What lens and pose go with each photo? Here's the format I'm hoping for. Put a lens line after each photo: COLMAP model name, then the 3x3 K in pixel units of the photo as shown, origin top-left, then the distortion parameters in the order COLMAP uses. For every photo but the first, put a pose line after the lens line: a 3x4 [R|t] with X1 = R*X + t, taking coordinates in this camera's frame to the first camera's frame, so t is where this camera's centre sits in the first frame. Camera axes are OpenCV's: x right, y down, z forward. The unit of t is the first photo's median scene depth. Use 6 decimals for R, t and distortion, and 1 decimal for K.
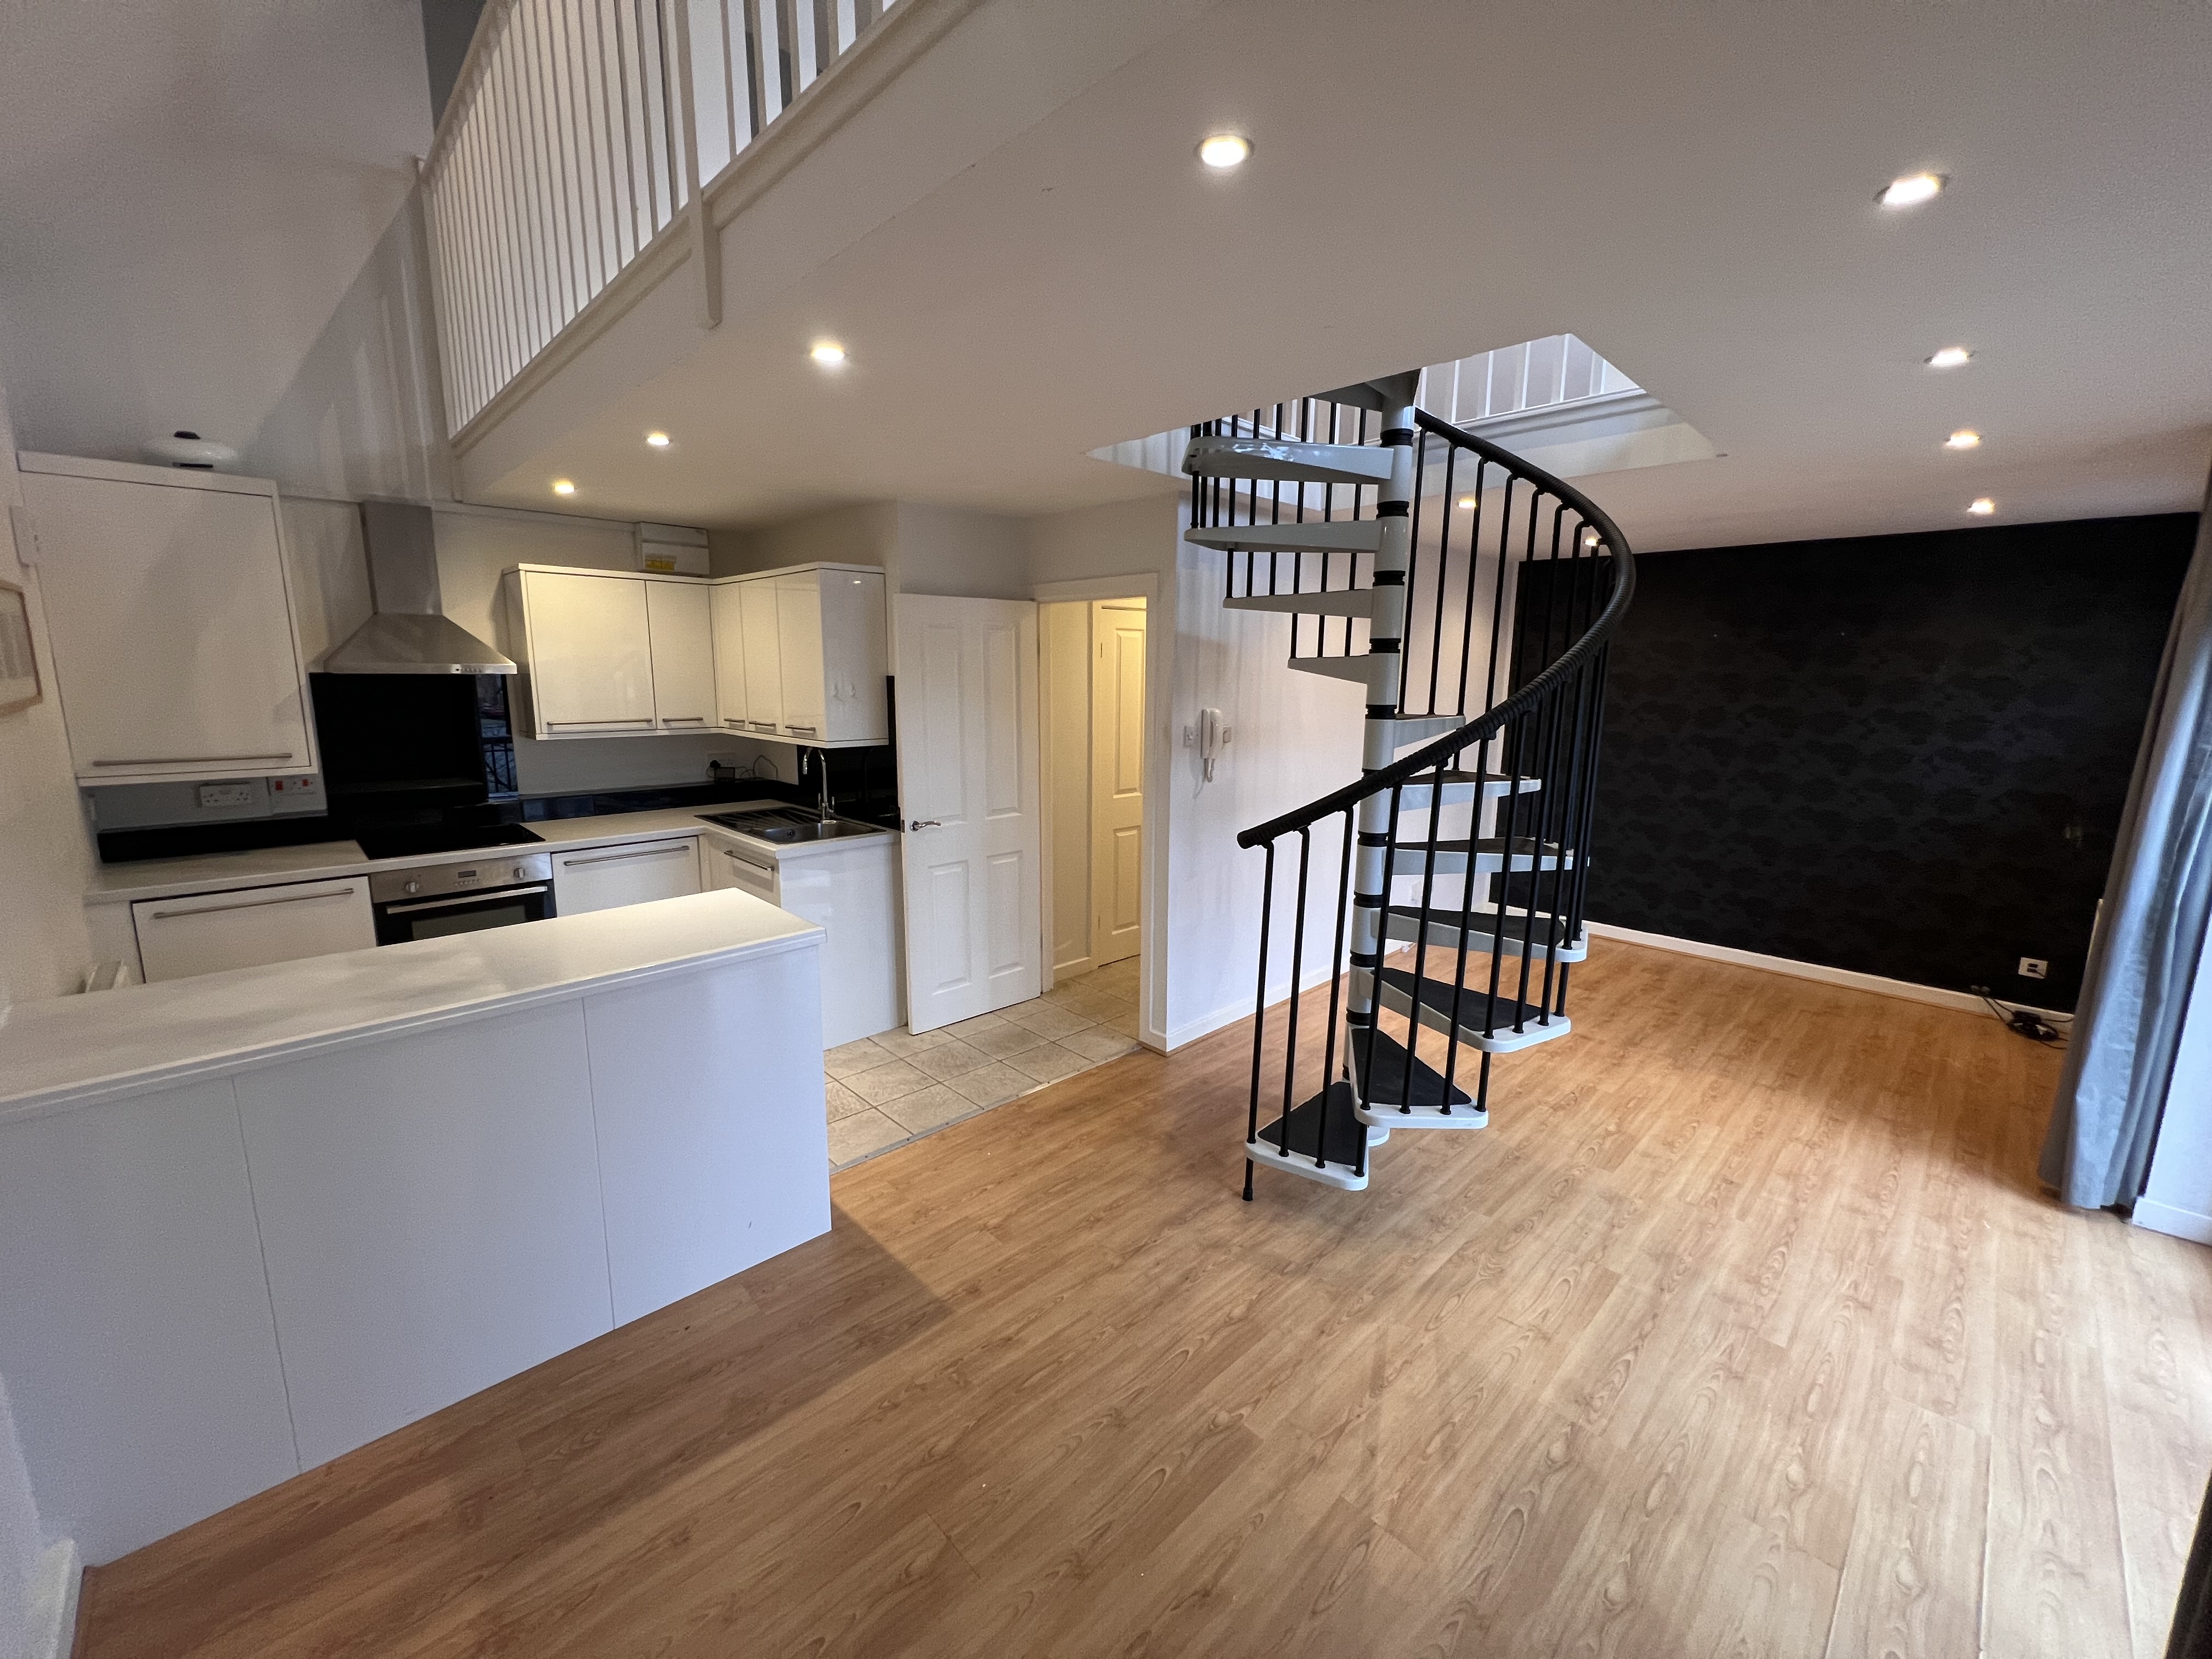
lens RADIAL K [[879.8, 0, 1096.1], [0, 879.8, 823.6], [0, 0, 1]] dist [-0.001185, 0.000088]
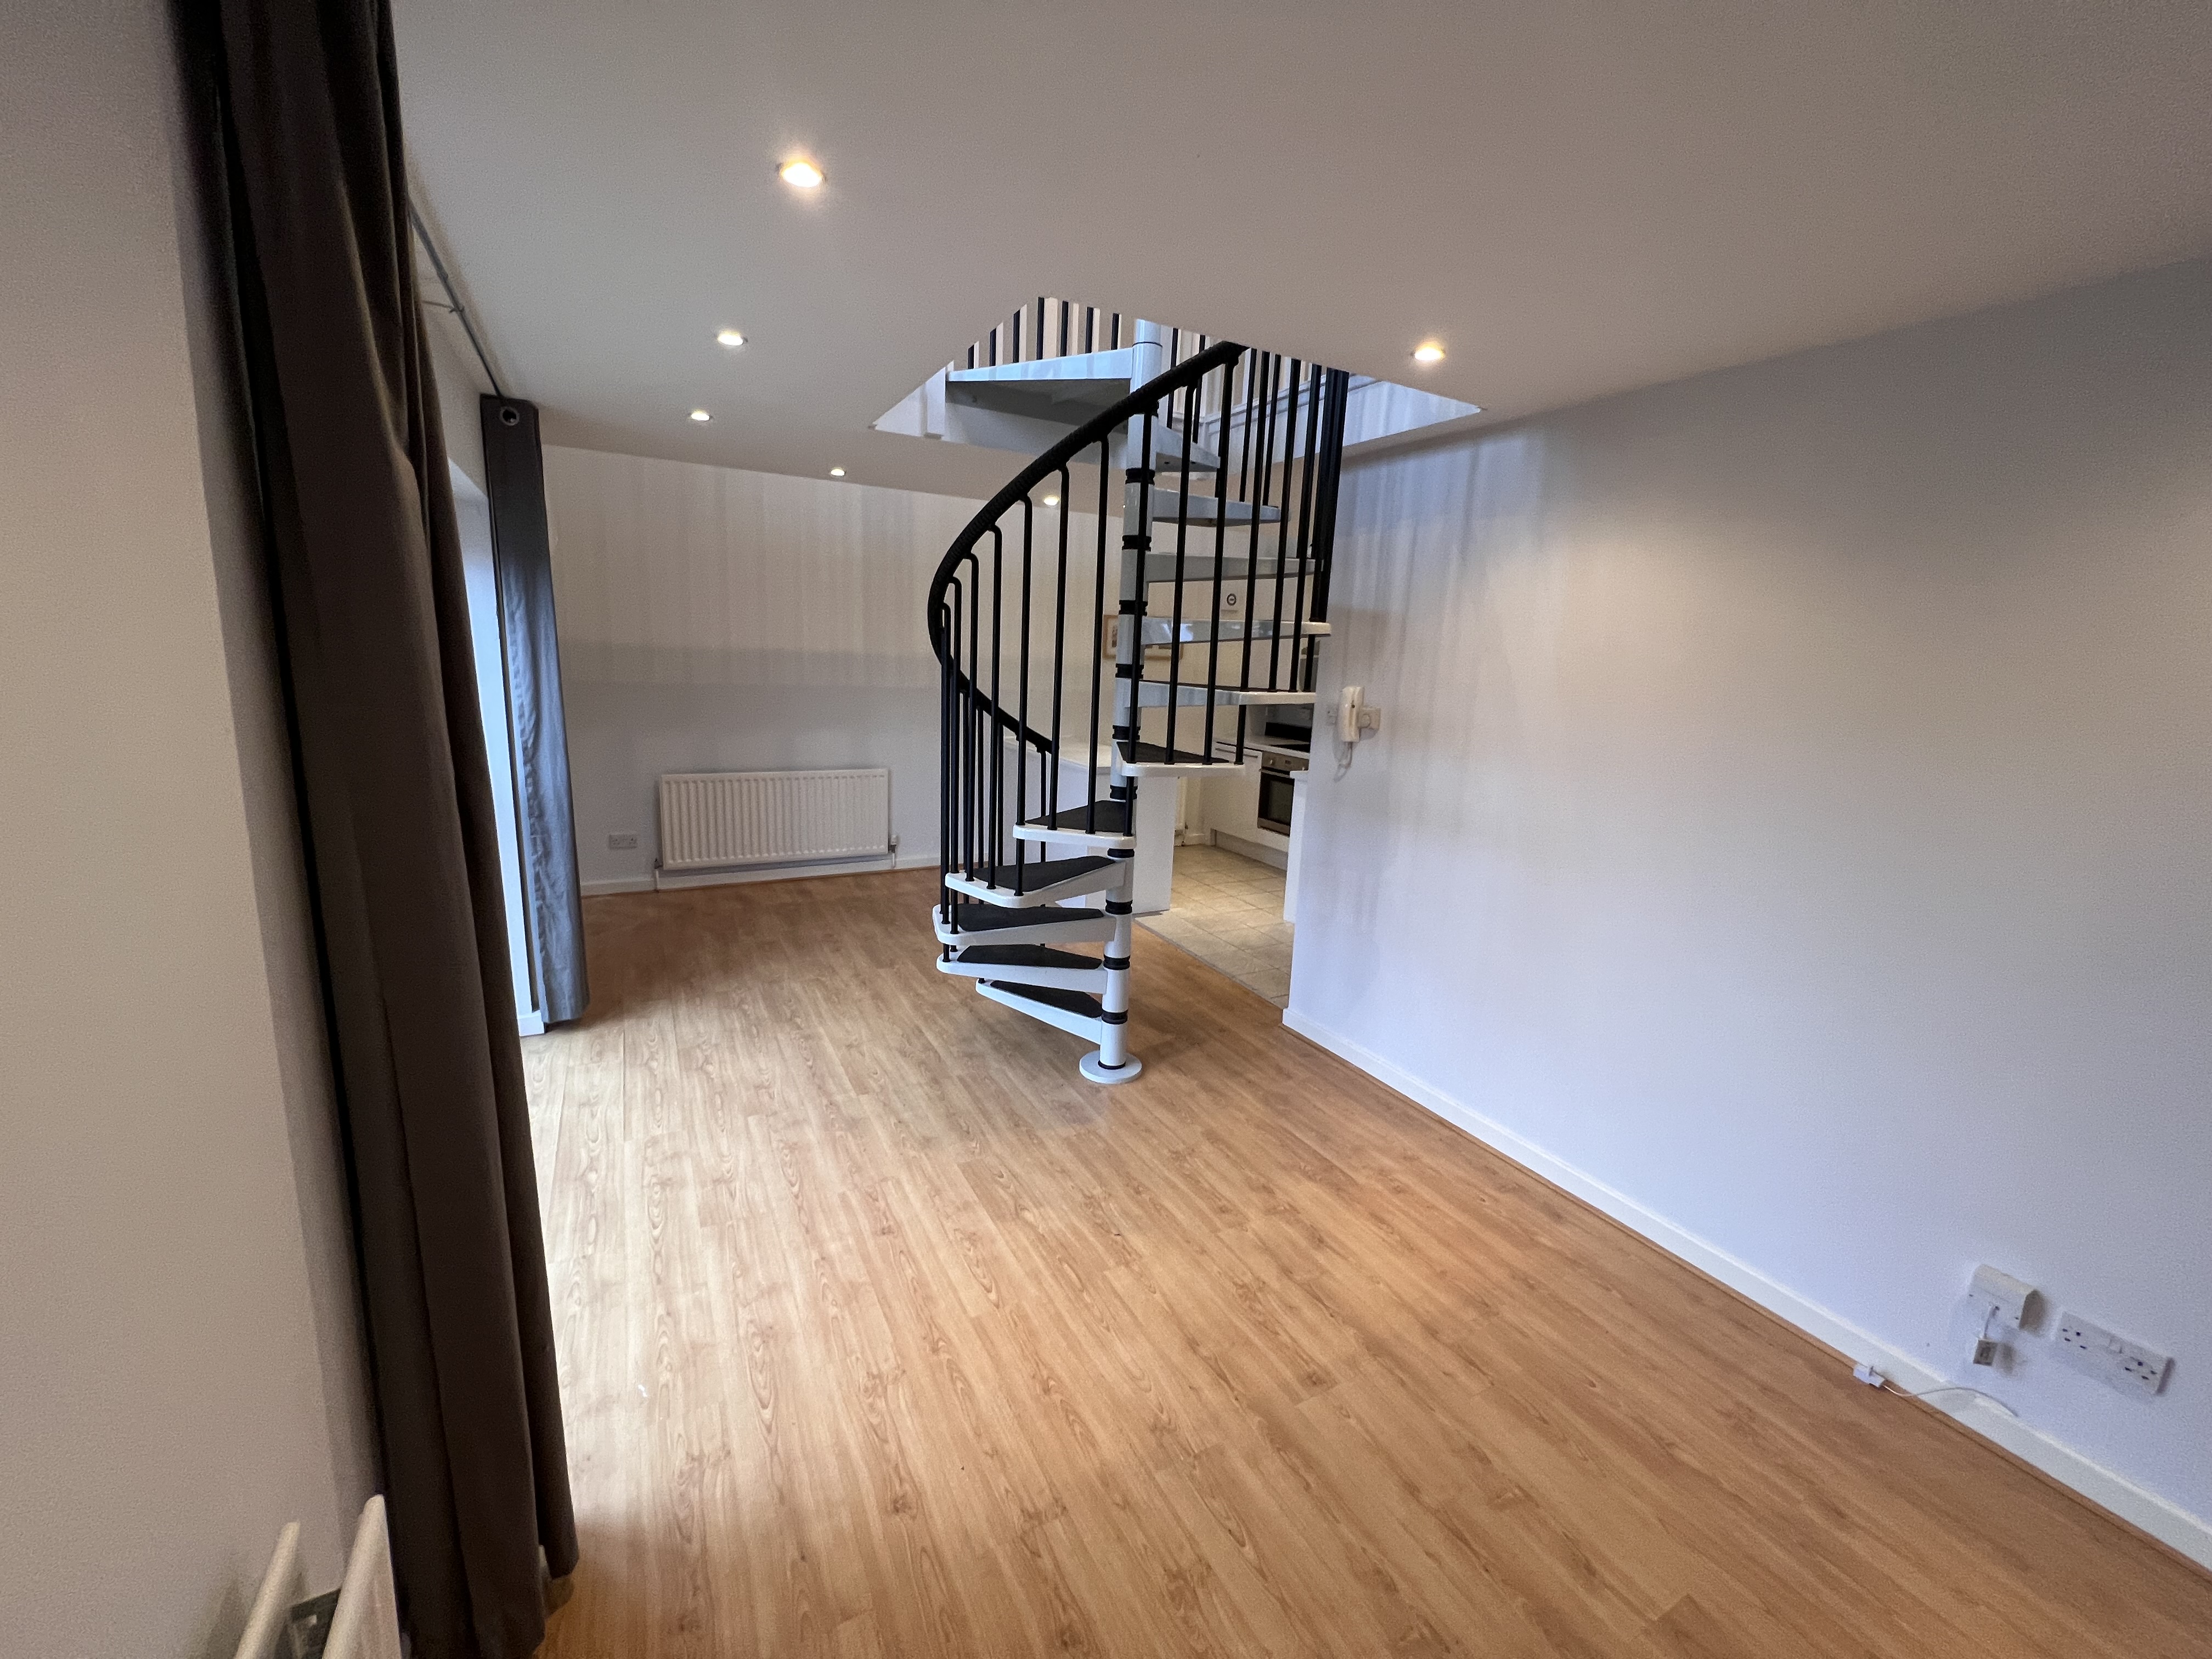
lens RADIAL K [[879.8, 0, 1102.6], [0, 879.8, 823.3], [0, 0, 1]] dist [-0.001185, 0.000088]
pose [[-0.266911, 0.168912, -0.948803, 1.315027], [-0.210767, 0.950456, 0.228498, -0.180448], [0.940391, 0.260964, -0.218086, 1.206690]]
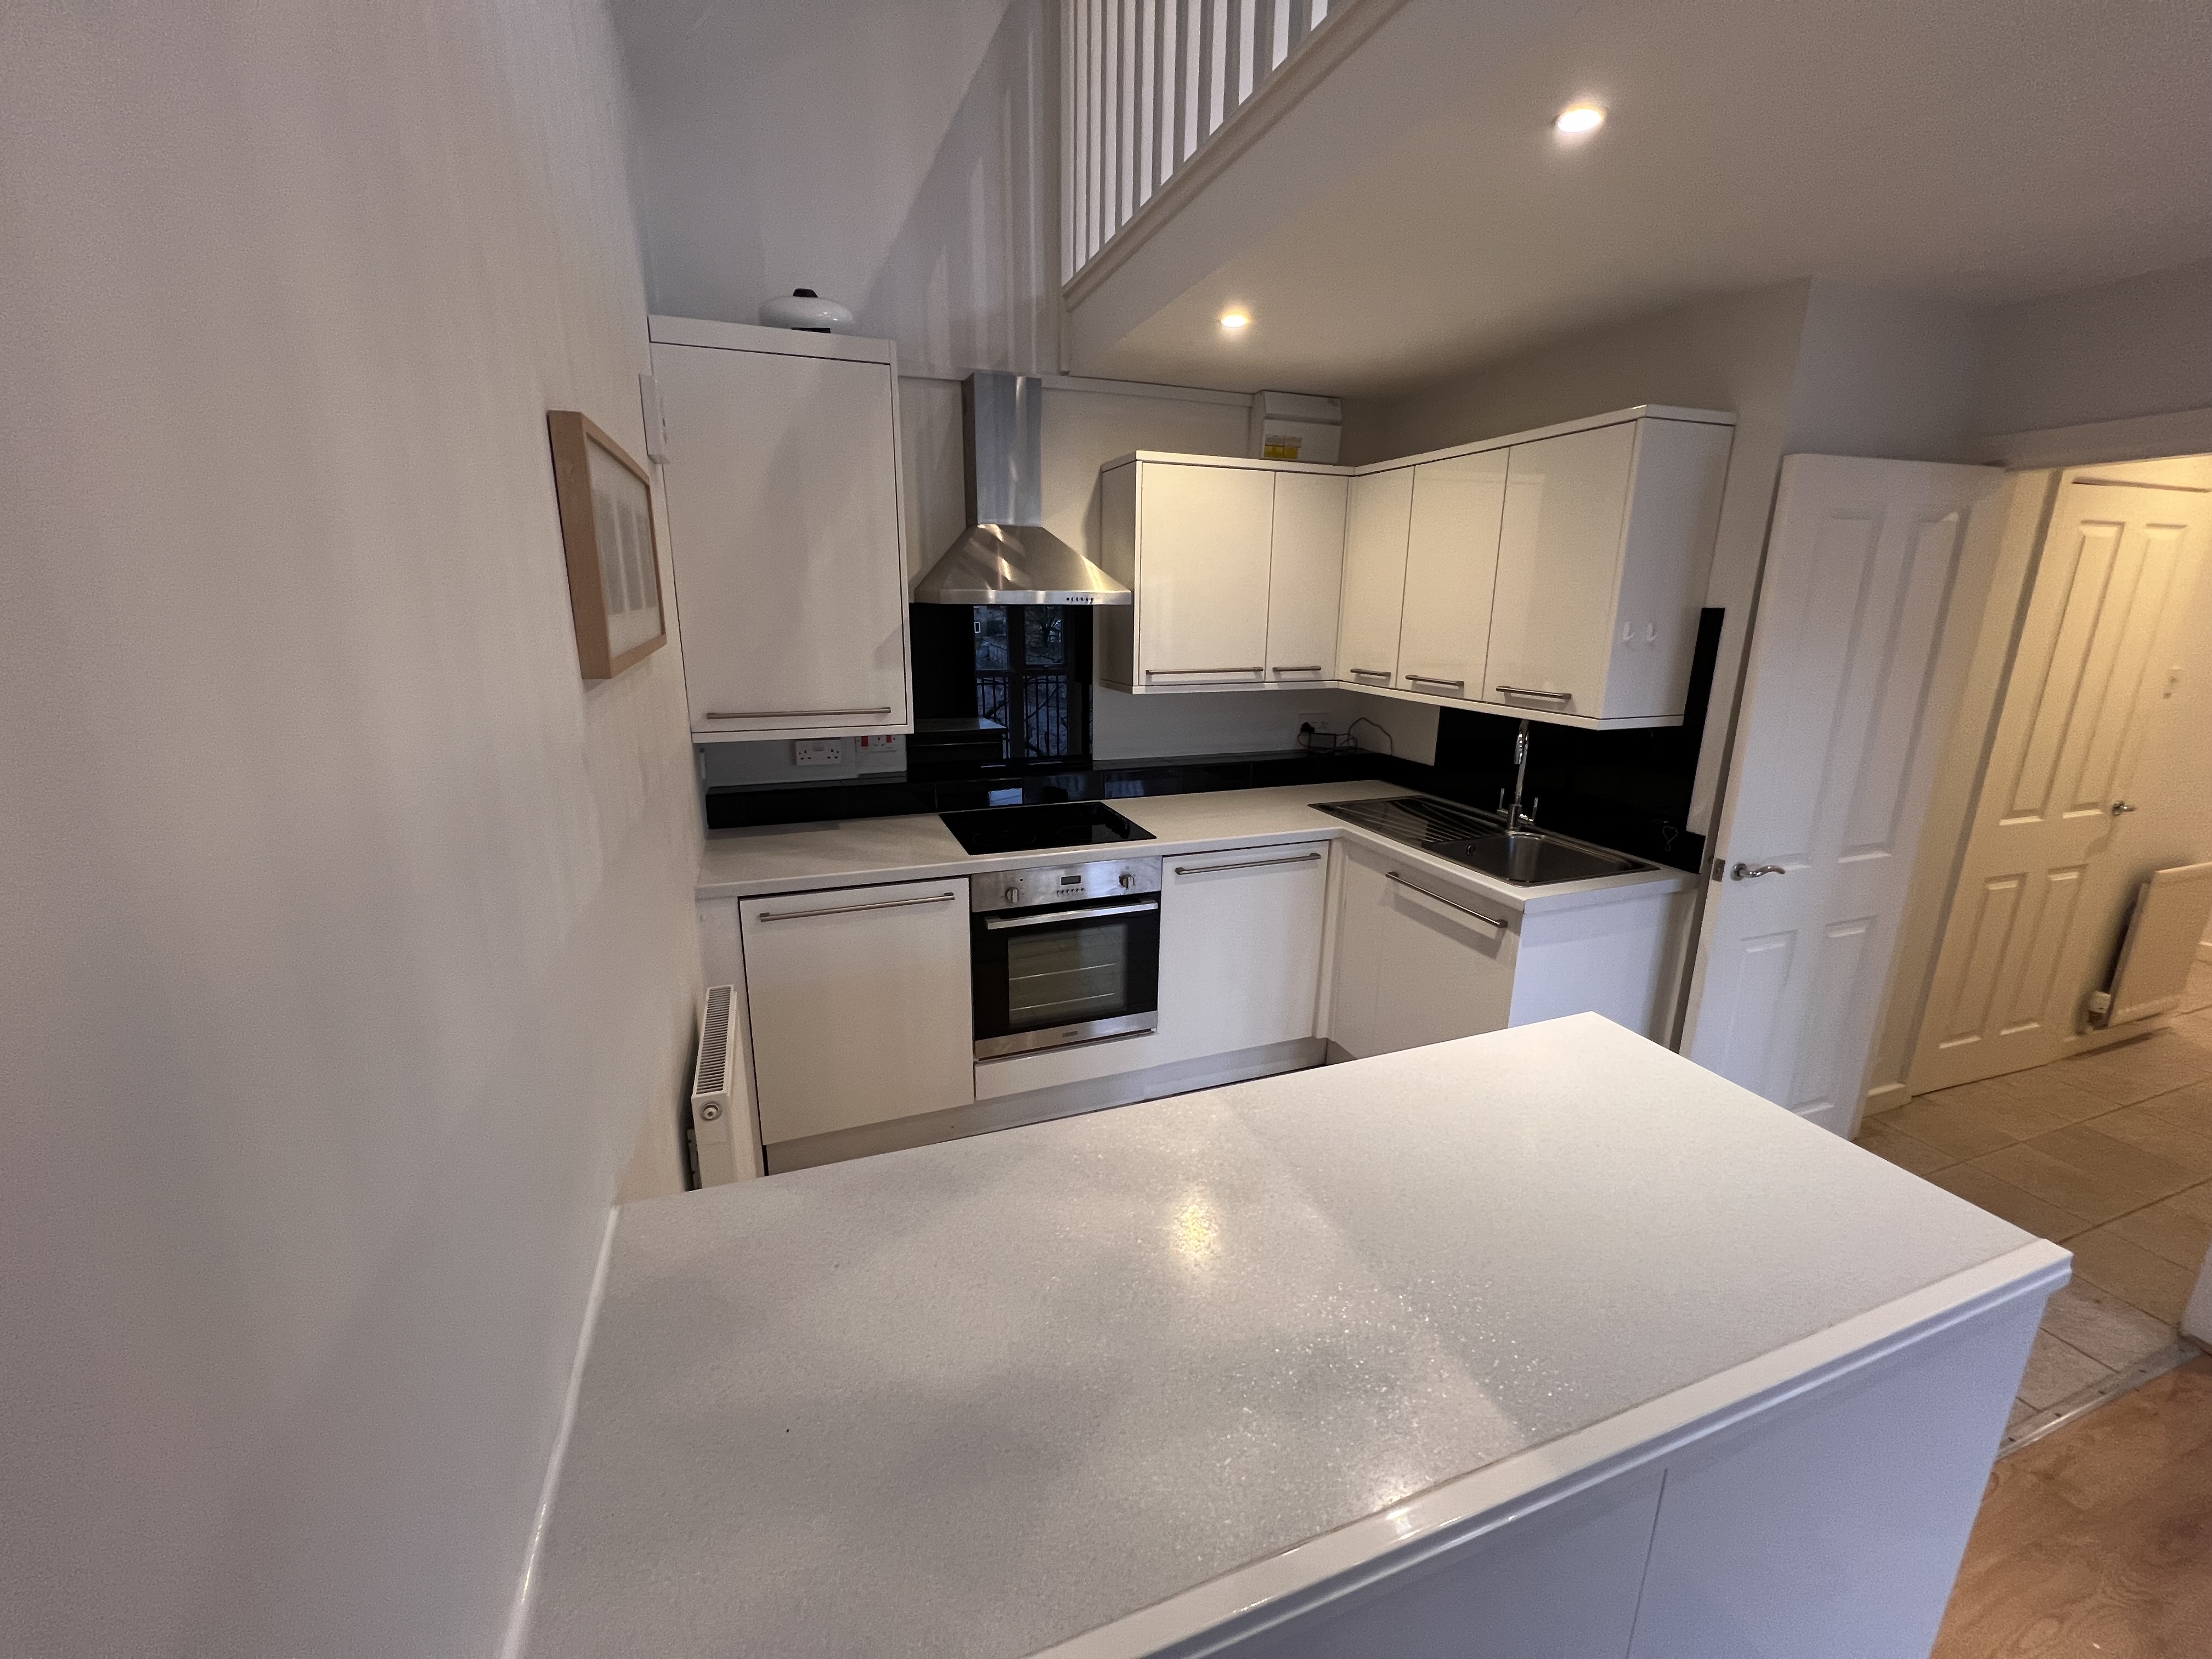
lens RADIAL K [[879.8, 0, 1097.7], [0, 879.8, 823.8], [0, 0, 1]] dist [-0.001185, 0.000088]
pose [[0.913724, 0.097738, -0.394405, -0.446428], [-0.068497, 0.993799, 0.087586, -0.060592], [0.400520, -0.053014, 0.914753, 0.367460]]
